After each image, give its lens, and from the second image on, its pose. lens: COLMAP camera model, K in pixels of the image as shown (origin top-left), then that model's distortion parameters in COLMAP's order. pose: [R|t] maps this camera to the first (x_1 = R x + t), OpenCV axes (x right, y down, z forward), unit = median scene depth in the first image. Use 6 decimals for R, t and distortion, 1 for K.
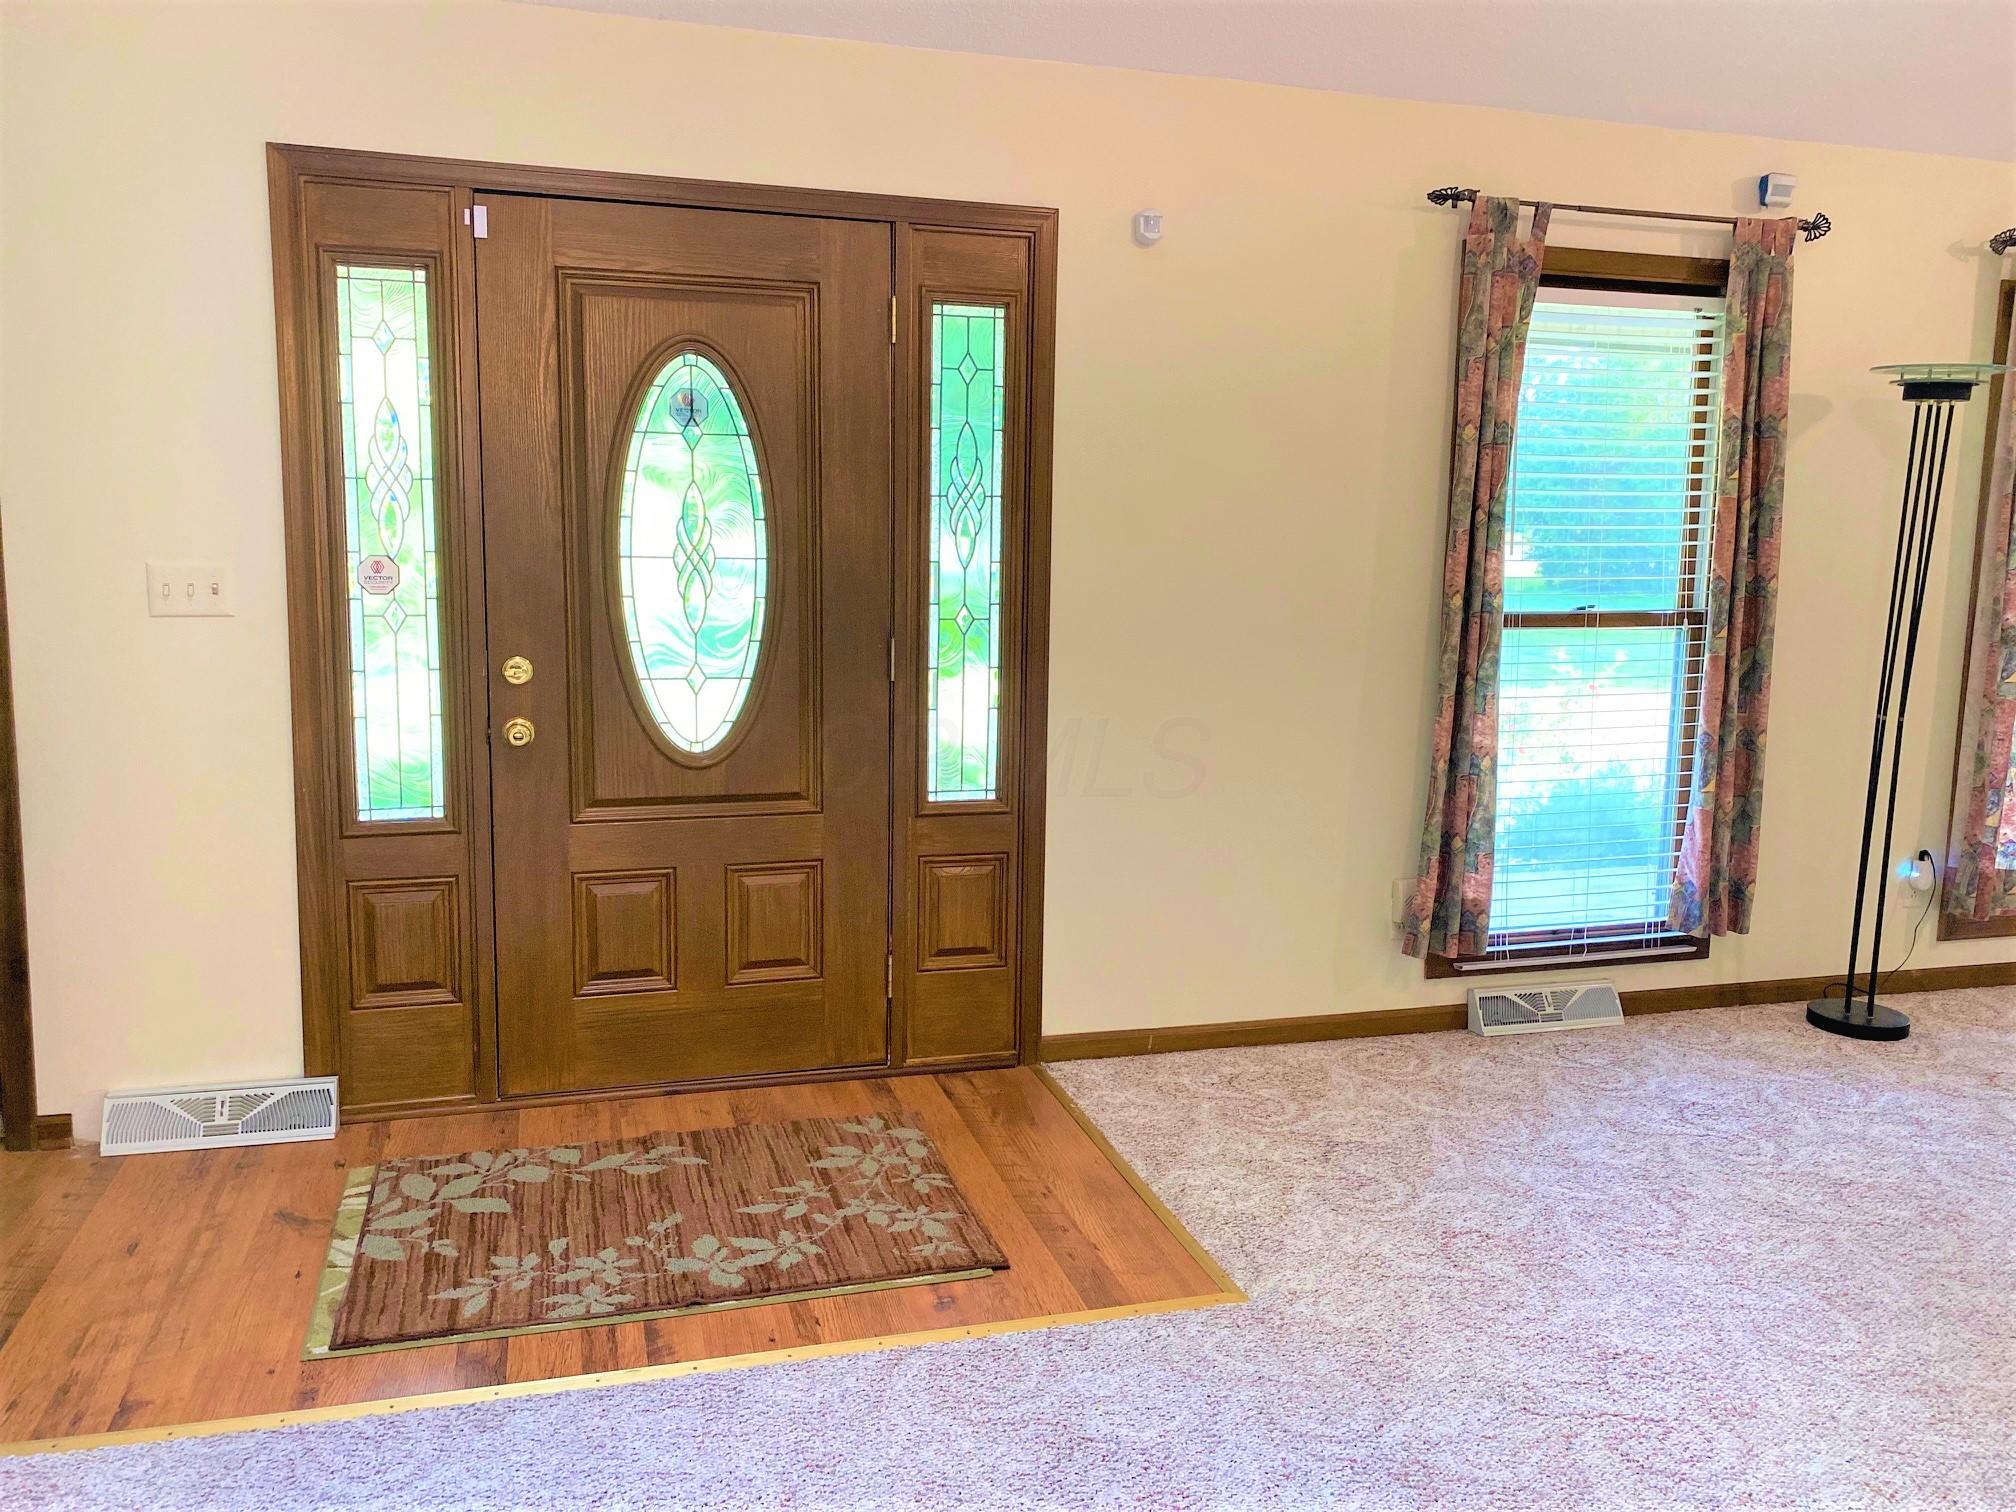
lens RADIAL K [[1554.8, 0, 1005.2], [0, 1554.8, 734.8], [0, 0, 1]] dist [0.075257, -0.050778]
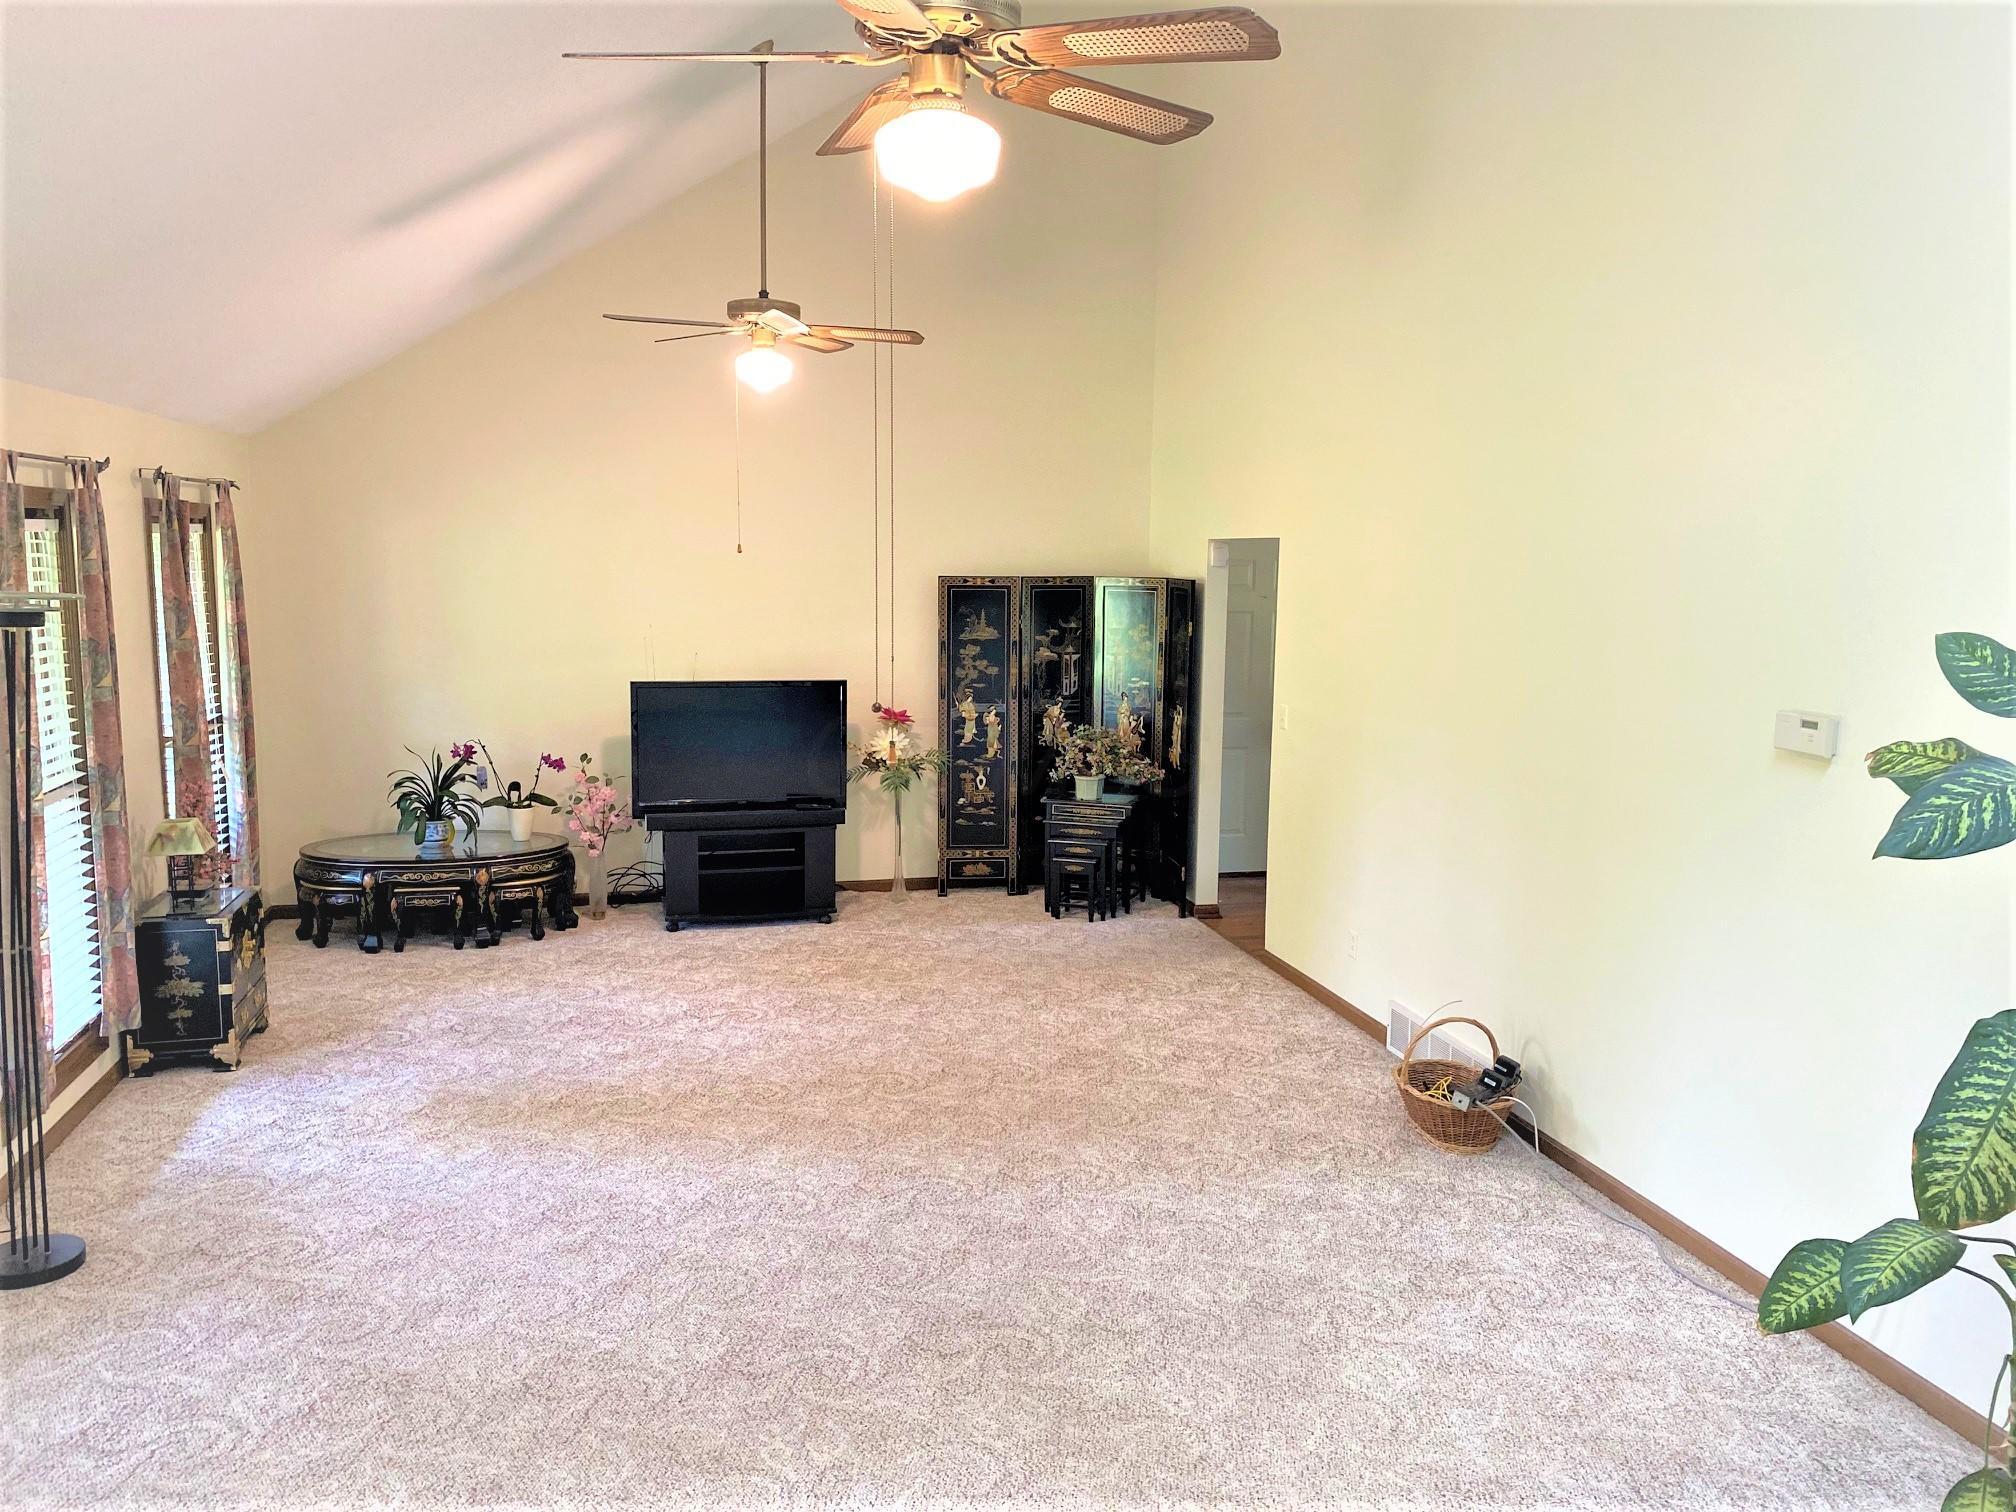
lens RADIAL K [[1554.8, 0, 1011.1], [0, 1554.8, 764.9], [0, 0, 1]] dist [0.075257, -0.050778]
pose [[0.052123, -0.162850, 0.985273, -0.352033], [0.105696, 0.981972, 0.156713, -0.215080], [-0.993031, 0.095971, 0.068396, 0.334088]]
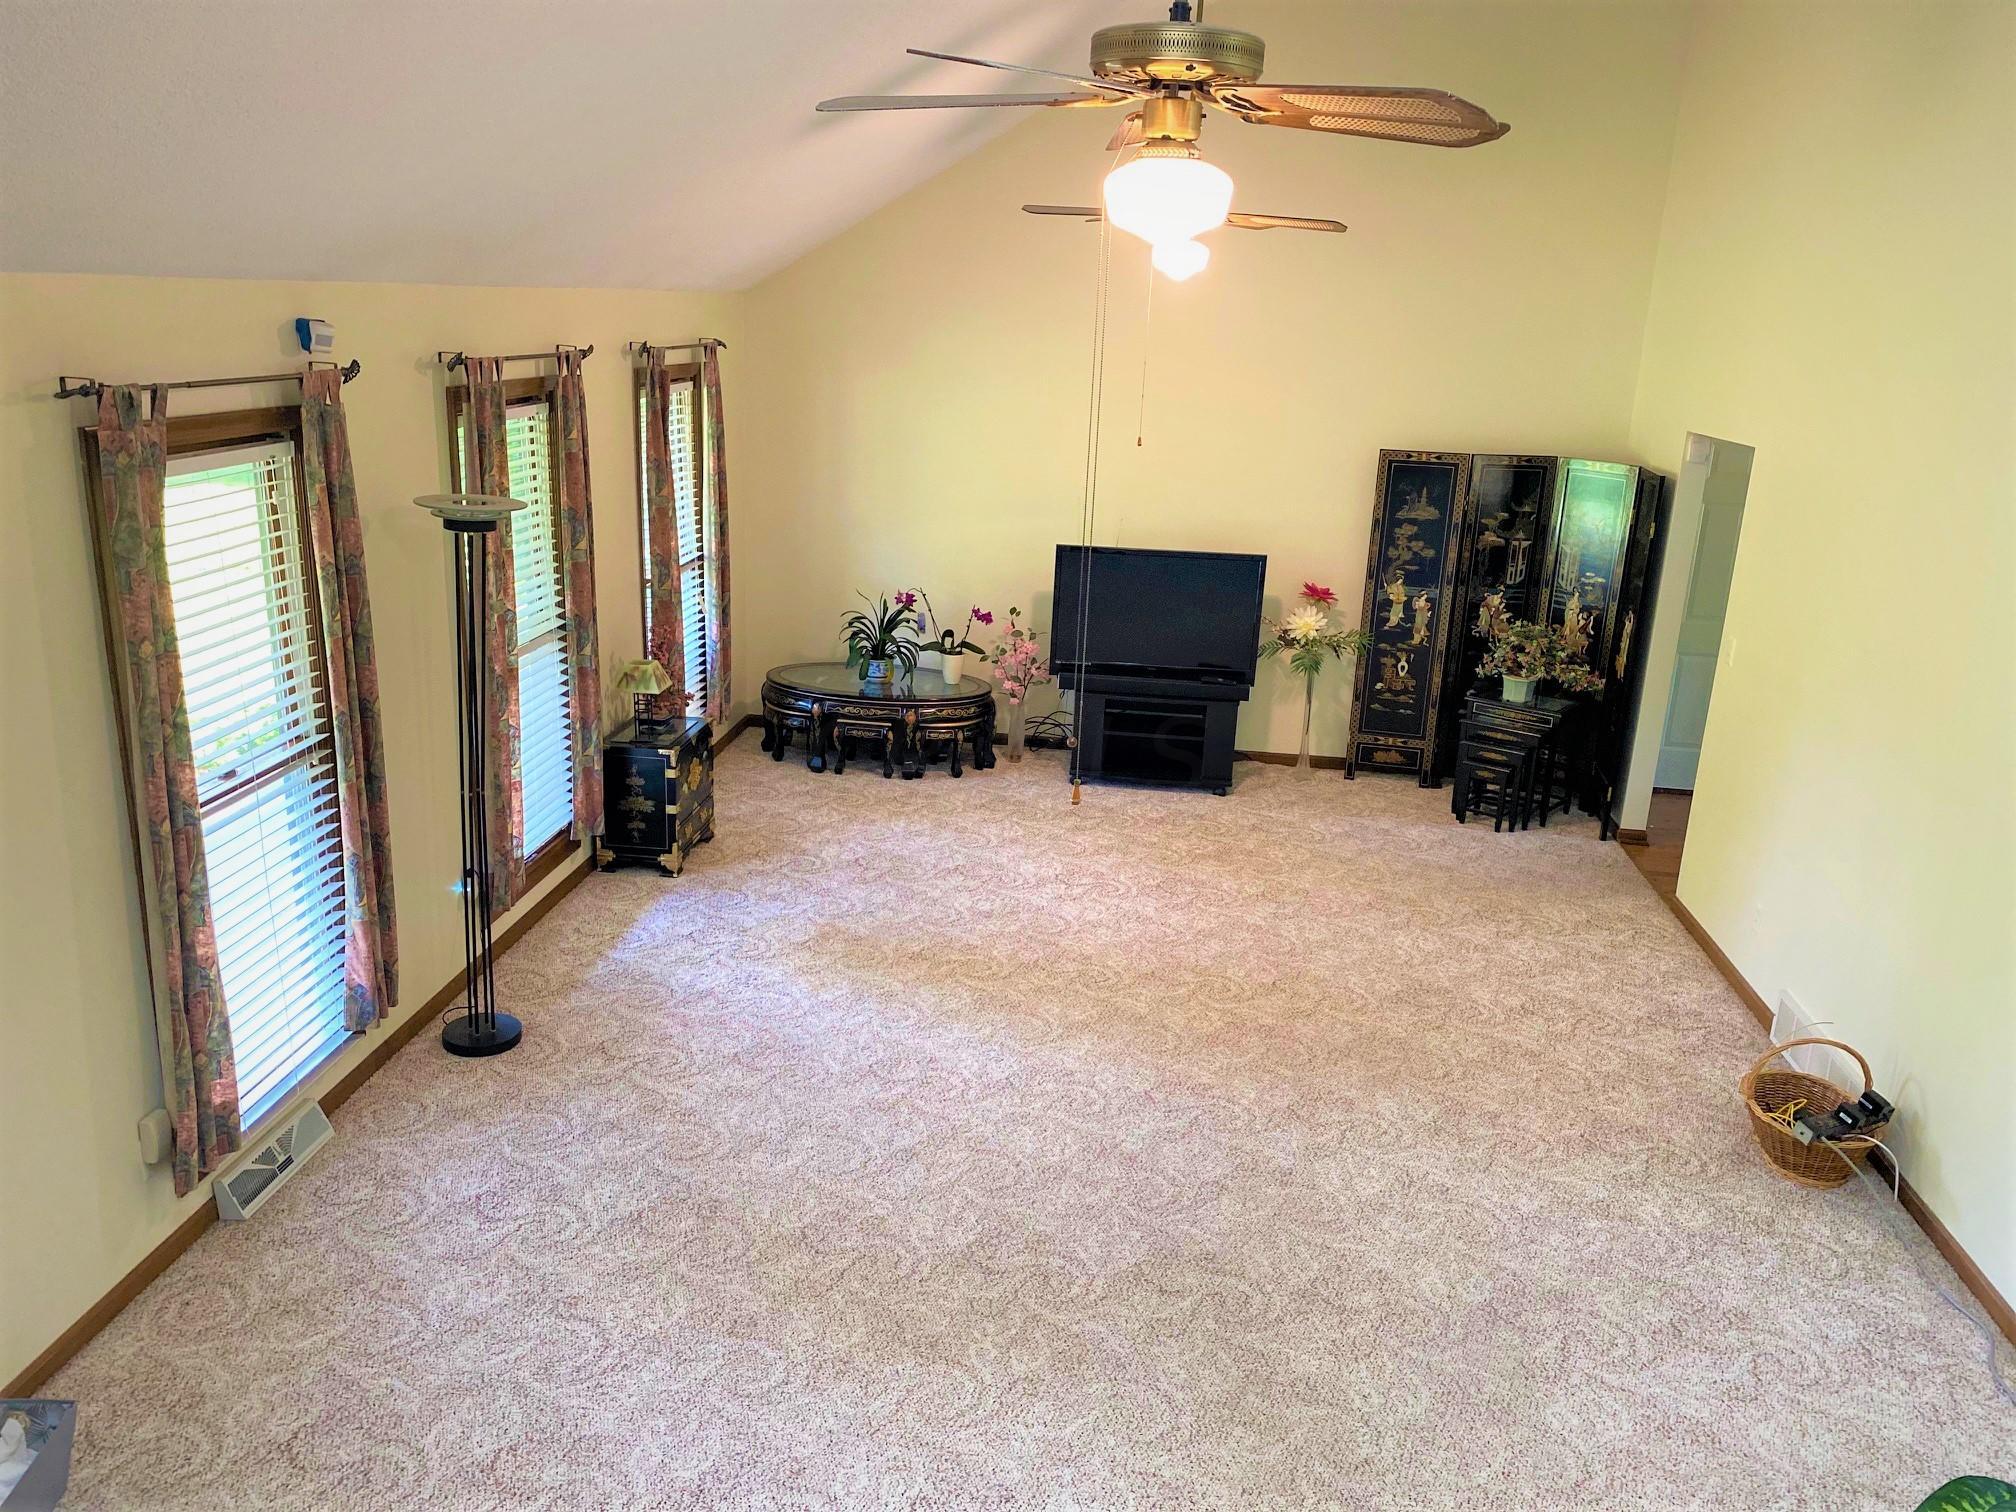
lens RADIAL K [[1554.8, 0, 1016.0], [0, 1554.8, 776.8], [0, 0, 1]] dist [0.075257, -0.050778]
pose [[0.389699, -0.278599, 0.877791, -0.310998], [0.071436, 0.959417, 0.272791, -0.320823], [-0.918168, -0.043600, 0.393786, 0.178434]]
